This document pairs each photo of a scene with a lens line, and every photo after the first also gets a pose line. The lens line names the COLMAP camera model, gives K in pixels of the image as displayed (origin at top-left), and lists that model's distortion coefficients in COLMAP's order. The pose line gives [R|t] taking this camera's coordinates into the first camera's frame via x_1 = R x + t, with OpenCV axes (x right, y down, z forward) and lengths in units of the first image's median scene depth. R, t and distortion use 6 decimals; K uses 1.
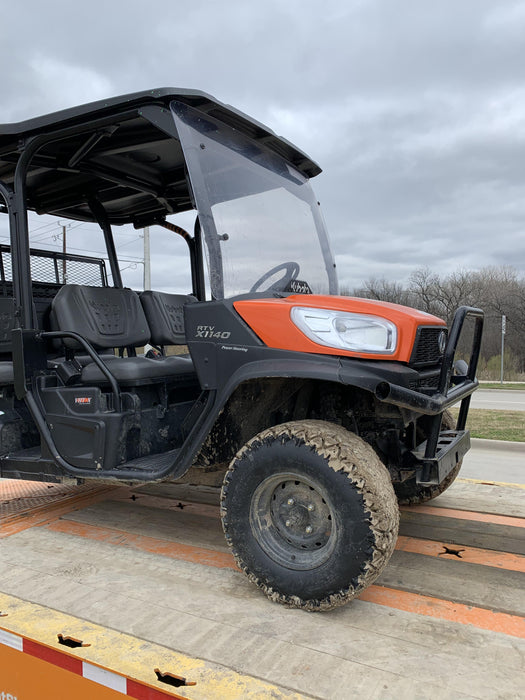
lens RADIAL K [[530.8, 0, 251.0], [0, 530.8, 345.3], [0, 0, 1]] dist [0.024718, -0.001253]
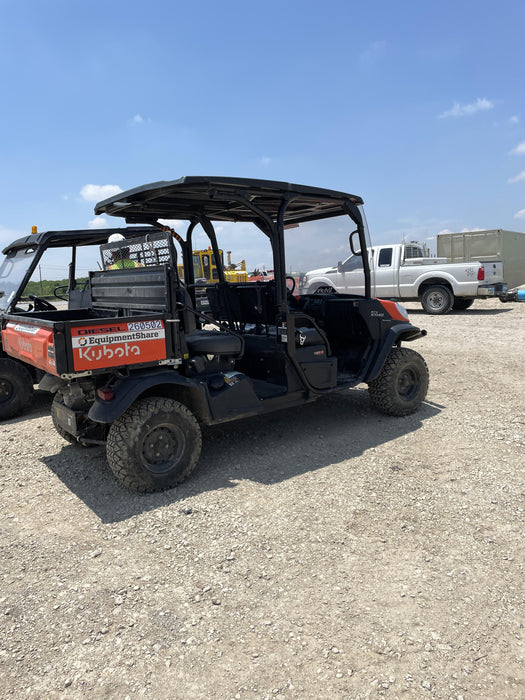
lens RADIAL K [[524.1, 0, 256.5], [0, 524.1, 354.4], [0, 0, 1]] dist [0.032663, -0.007492]
pose [[0.388248, -0.086605, 0.917476, -2.340823], [0.020275, 0.996136, 0.085450, -0.052924], [-0.921332, -0.014574, 0.388504, 0.580625]]
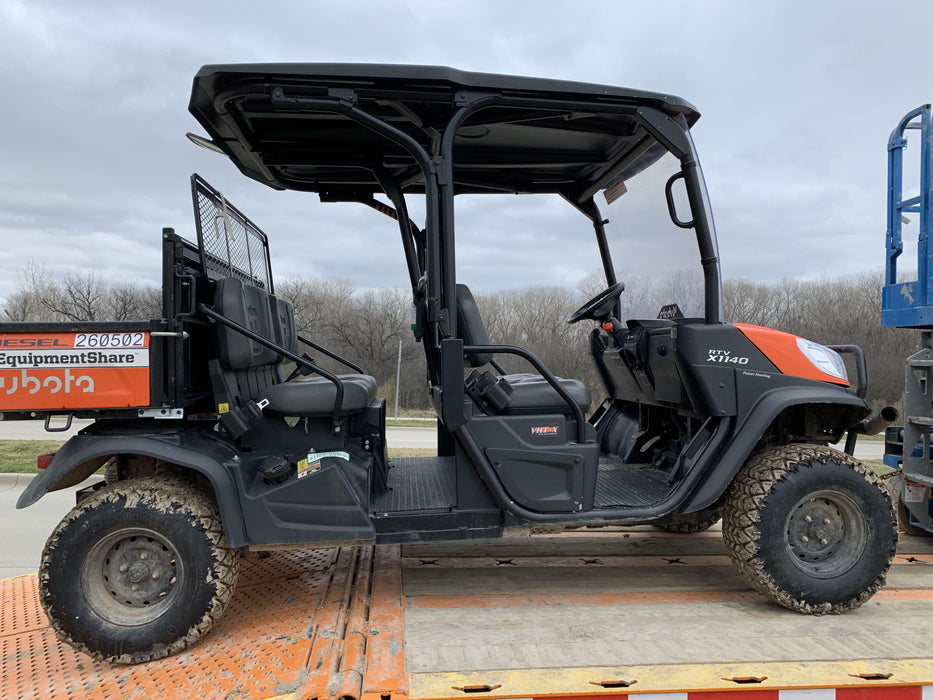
lens RADIAL K [[698.6, 0, 466.5], [0, 698.6, 350.0], [0, 0, 1]] dist [0.032663, -0.007492]
pose [[0.806182, 0.052533, 0.589330, -1.214004], [-0.034945, 0.998539, -0.041207, 0.032349], [-0.590634, 0.012626, 0.806841, 0.226310]]
